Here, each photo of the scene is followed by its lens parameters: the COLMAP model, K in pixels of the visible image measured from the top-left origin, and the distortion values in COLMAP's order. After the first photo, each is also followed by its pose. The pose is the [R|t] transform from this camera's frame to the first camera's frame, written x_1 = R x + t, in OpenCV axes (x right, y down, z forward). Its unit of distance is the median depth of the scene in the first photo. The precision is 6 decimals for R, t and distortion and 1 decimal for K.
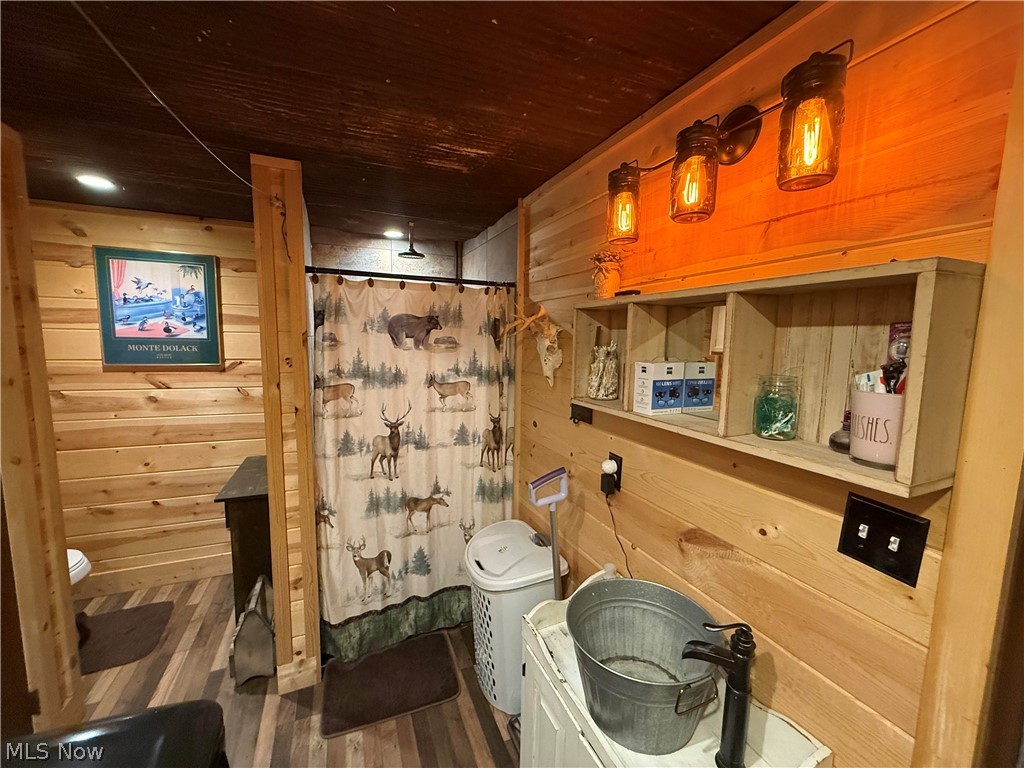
lens RADIAL K [[410.2, 0, 510.9], [0, 410.2, 380.8], [0, 0, 1]] dist [0.003626, -0.001748]
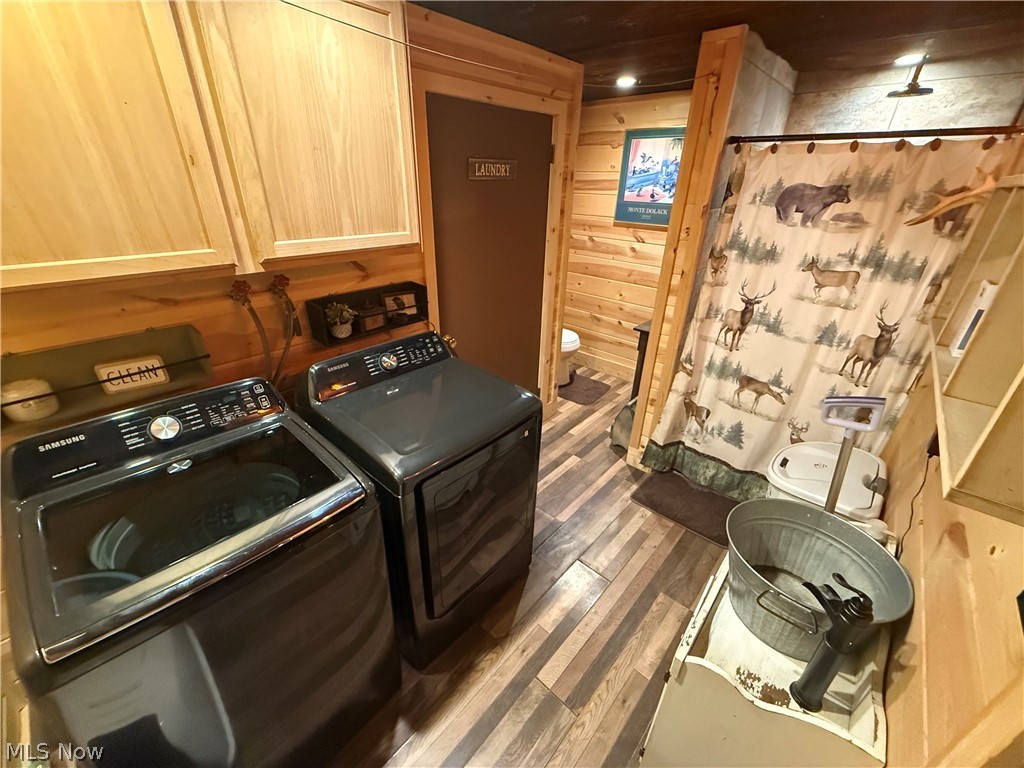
lens RADIAL K [[410.2, 0, 516.8], [0, 410.2, 382.1], [0, 0, 1]] dist [0.003626, -0.001748]
pose [[0.425631, 0.386930, -0.818000, 0.357319], [-0.114000, 0.919696, 0.375717, -0.026579], [0.897687, -0.066665, 0.435561, 0.004323]]
